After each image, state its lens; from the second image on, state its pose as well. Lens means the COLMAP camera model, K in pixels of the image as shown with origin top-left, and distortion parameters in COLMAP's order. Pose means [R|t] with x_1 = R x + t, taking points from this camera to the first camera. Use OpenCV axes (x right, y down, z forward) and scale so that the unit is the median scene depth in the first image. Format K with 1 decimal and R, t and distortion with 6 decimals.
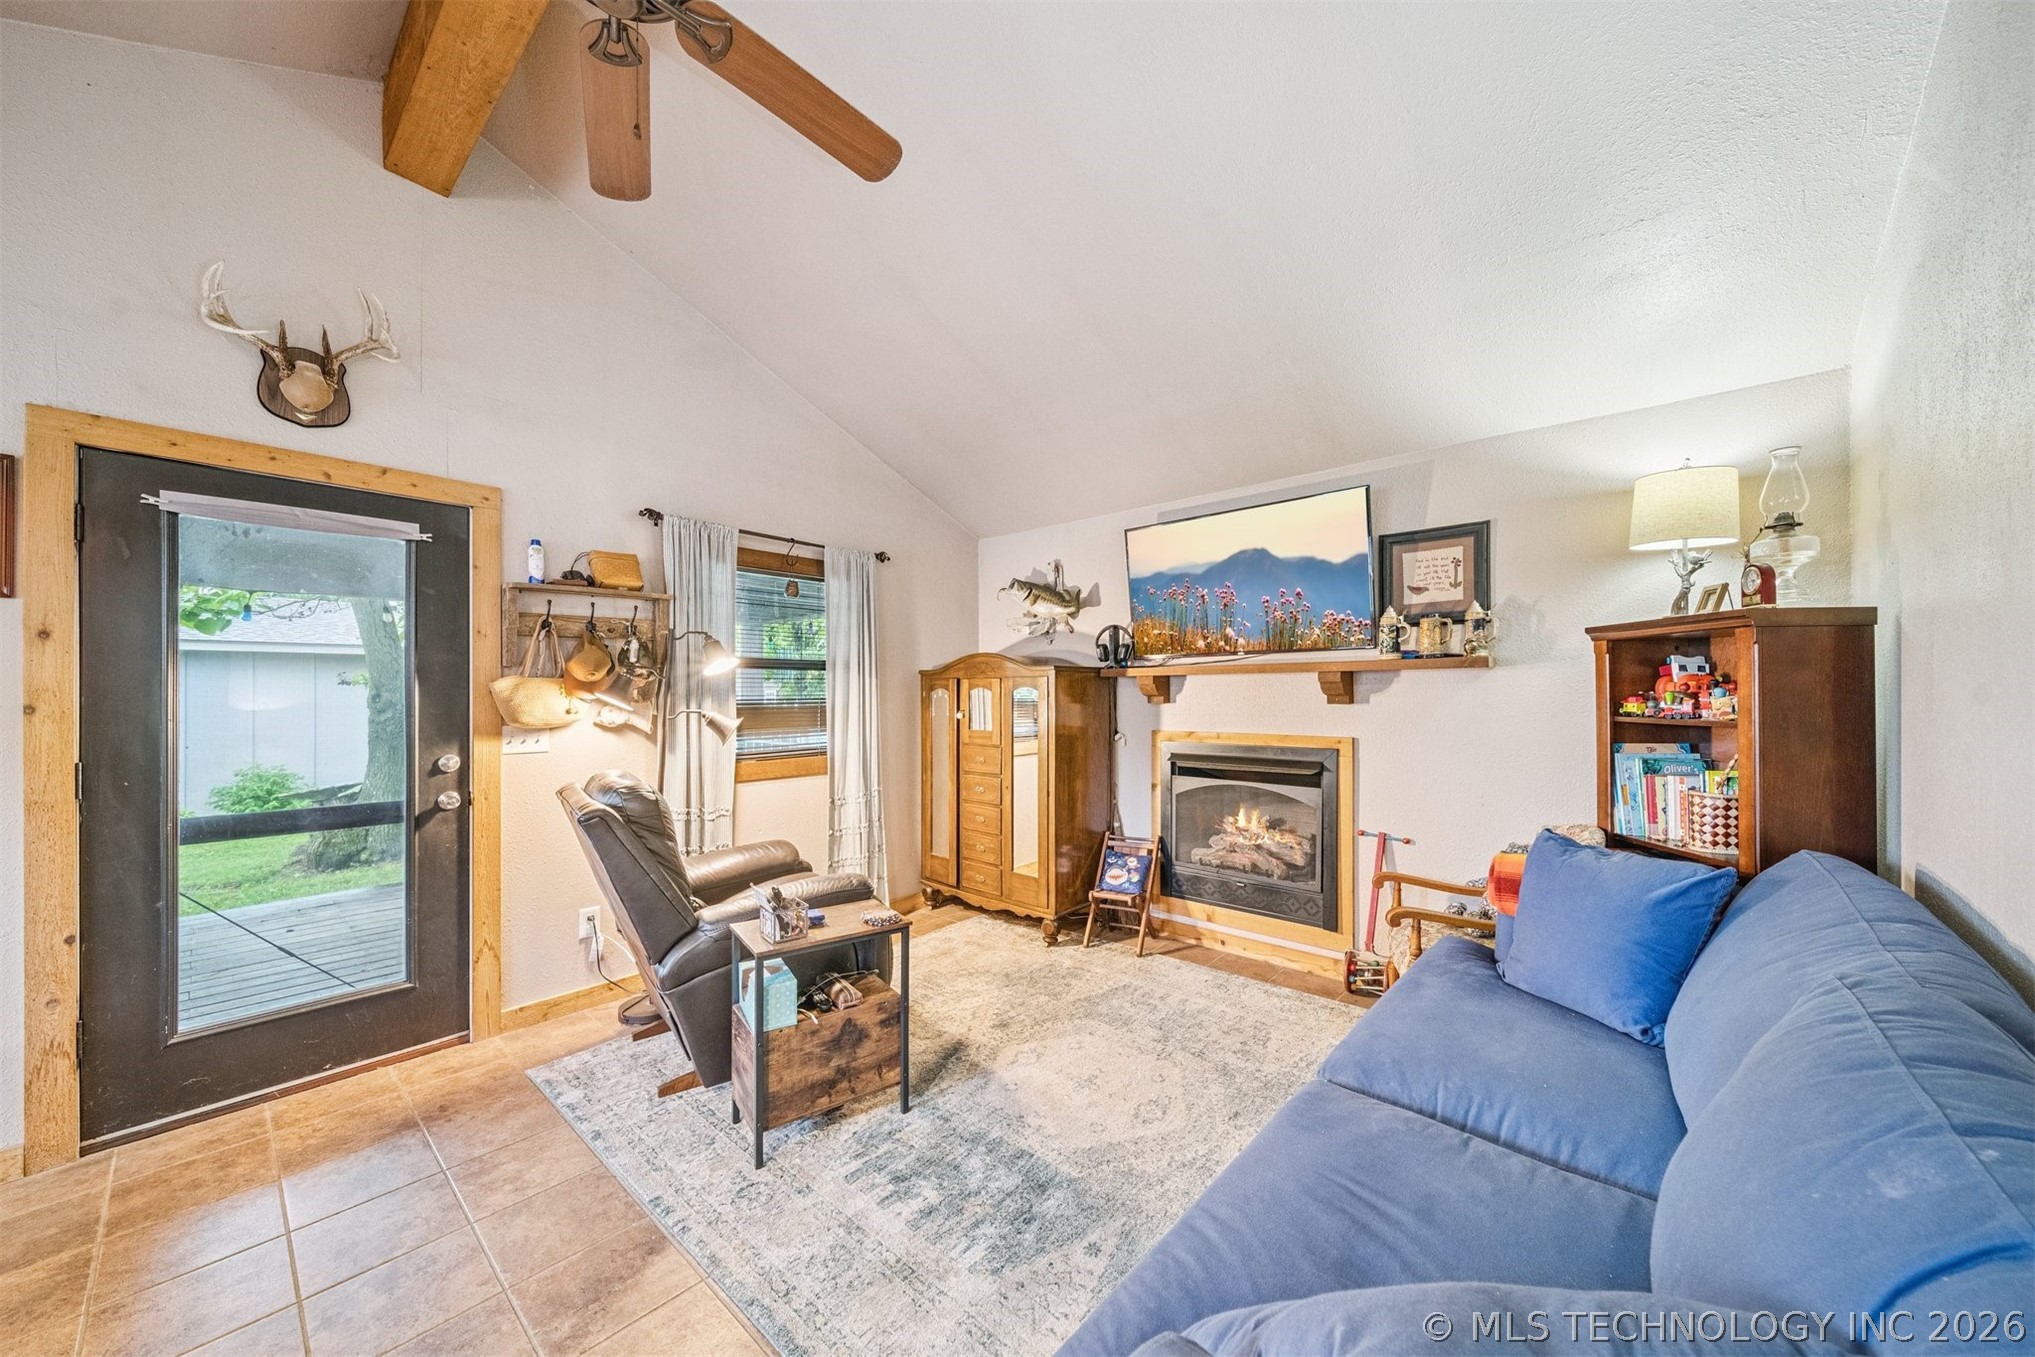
lens RADIAL K [[712.6, 0, 1019.6], [0, 712.6, 689.4], [0, 0, 1]] dist [-0.000668, -0.000348]
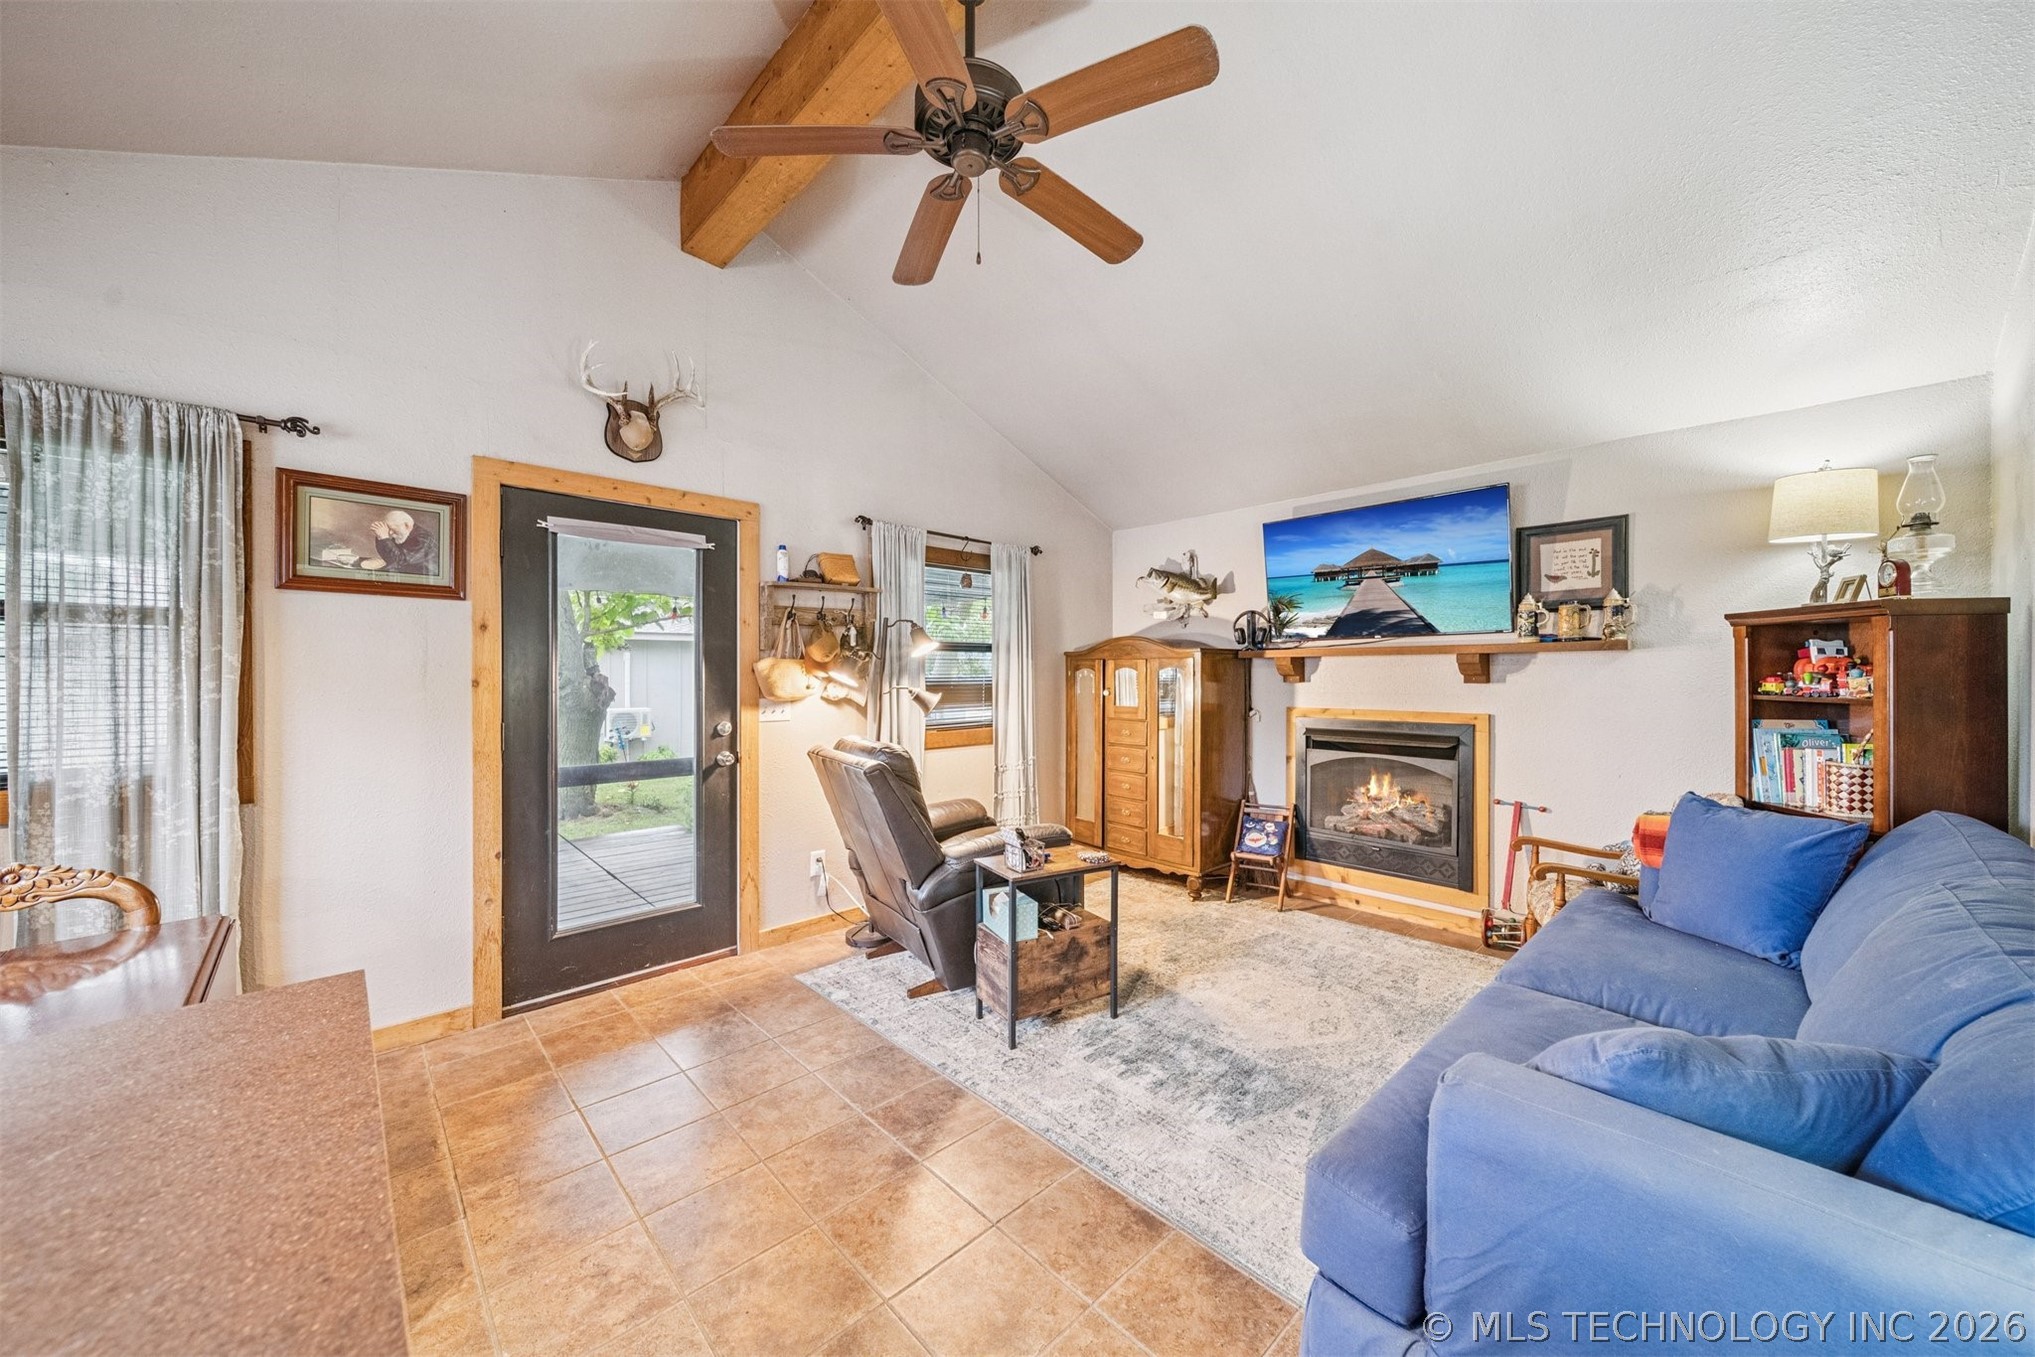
lens RADIAL K [[719.8, 0, 1018.2], [0, 719.8, 673.2], [0, 0, 1]] dist [-0.001497, -0.000442]
pose [[0.995654, 0.002264, -0.093098, -0.164446], [-0.001740, 0.999982, 0.005714, -0.000002], [0.093109, -0.005527, 0.995641, -0.180573]]
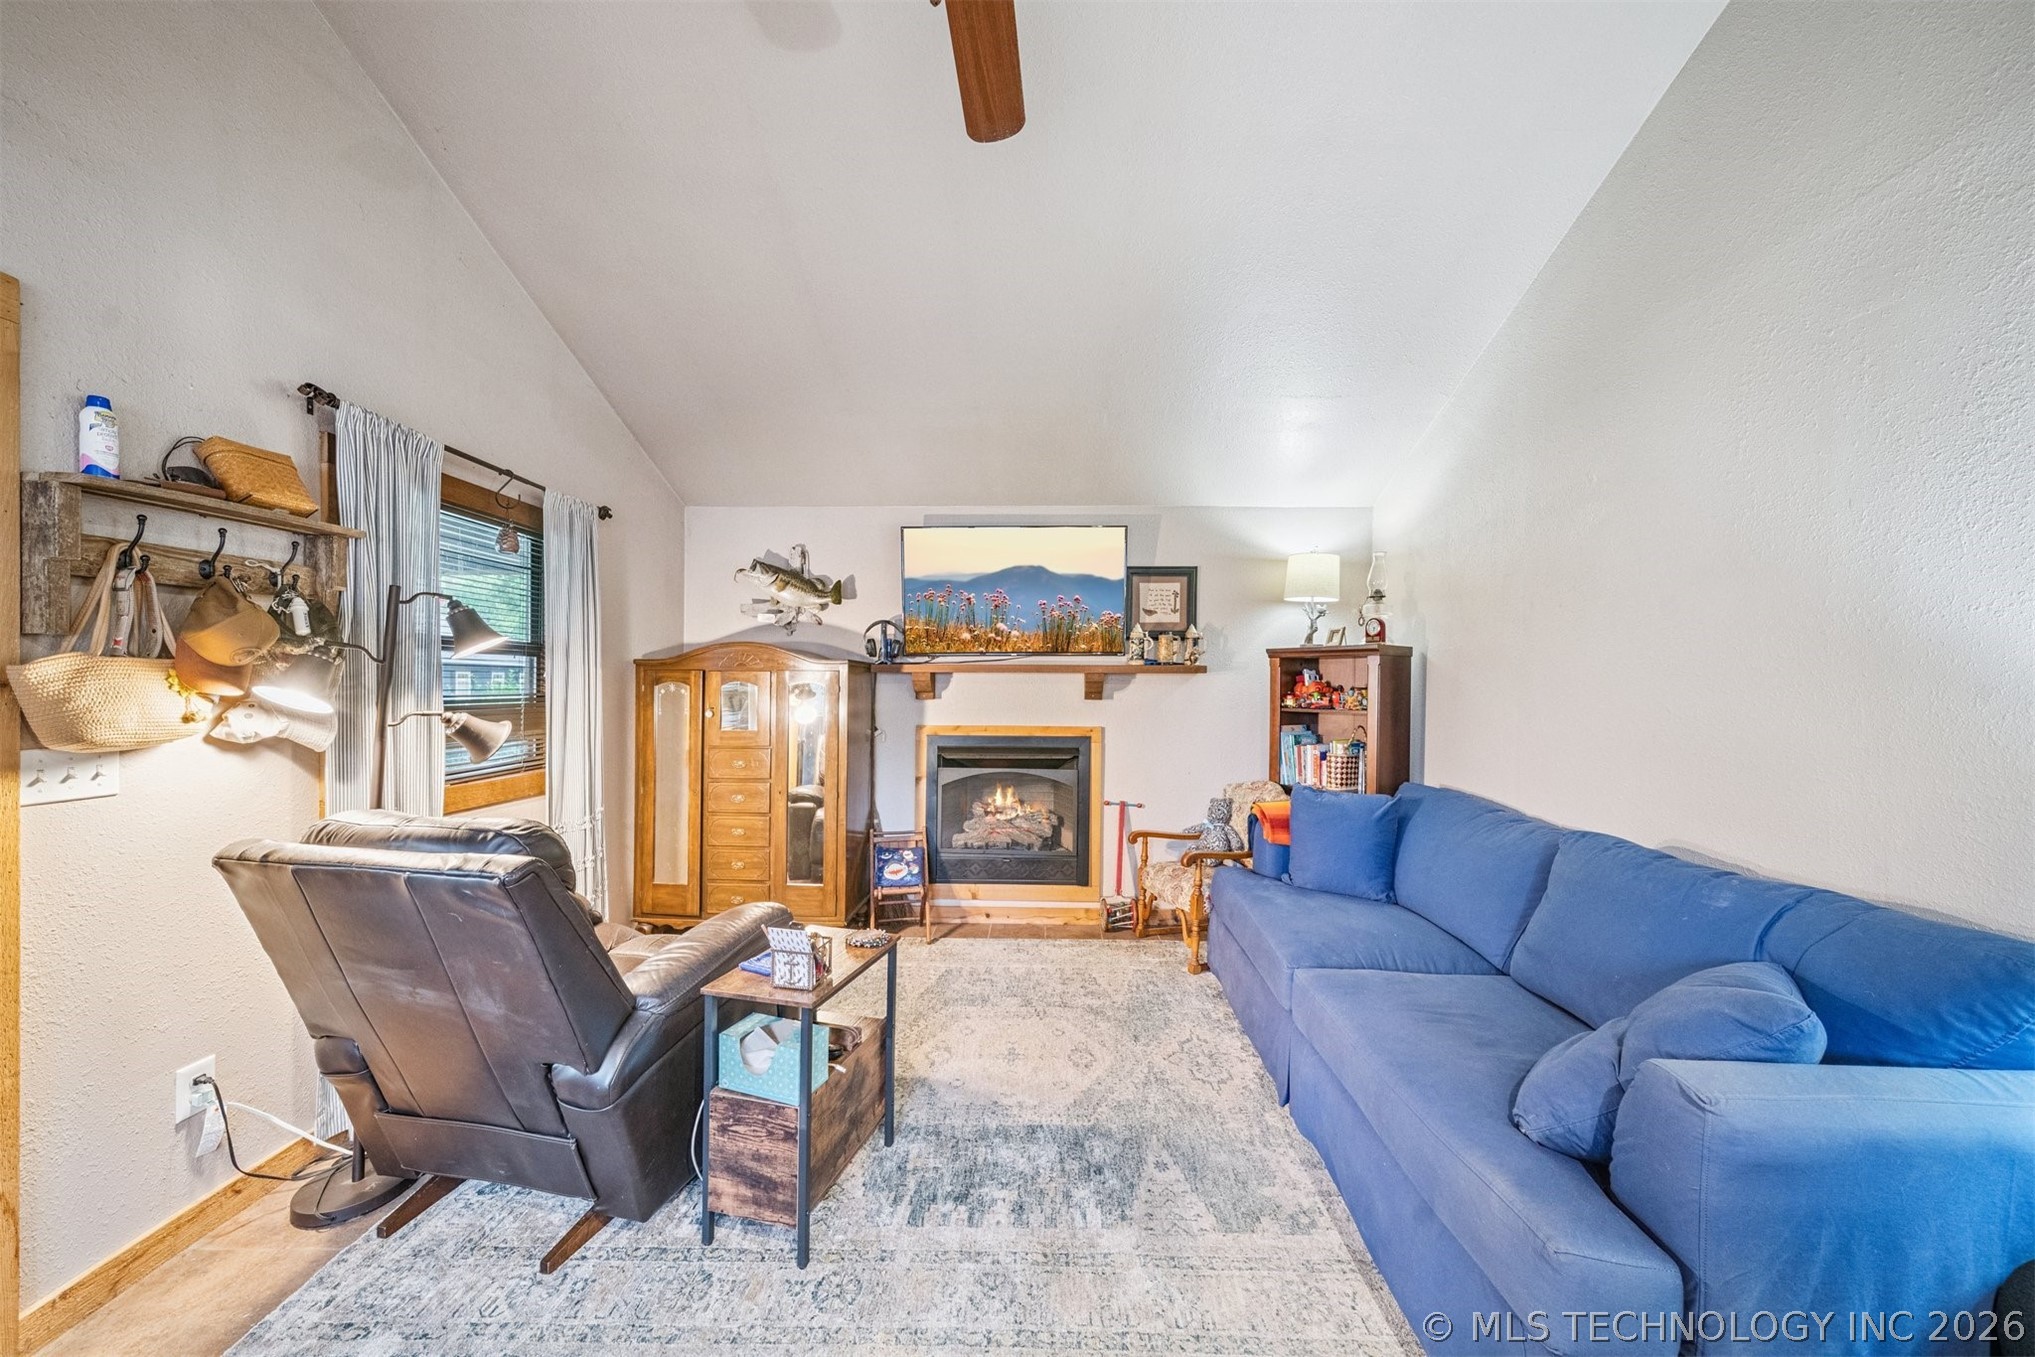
lens RADIAL K [[720.3, 0, 1023.3], [0, 720.3, 689.3], [0, 0, 1]] dist [0.009890, -0.000183]
pose [[0.771039, 0.005460, 0.636764, -0.489259], [-0.012178, 0.999907, 0.006171, -0.003844], [-0.636671, -0.012513, 0.771034, 0.135544]]
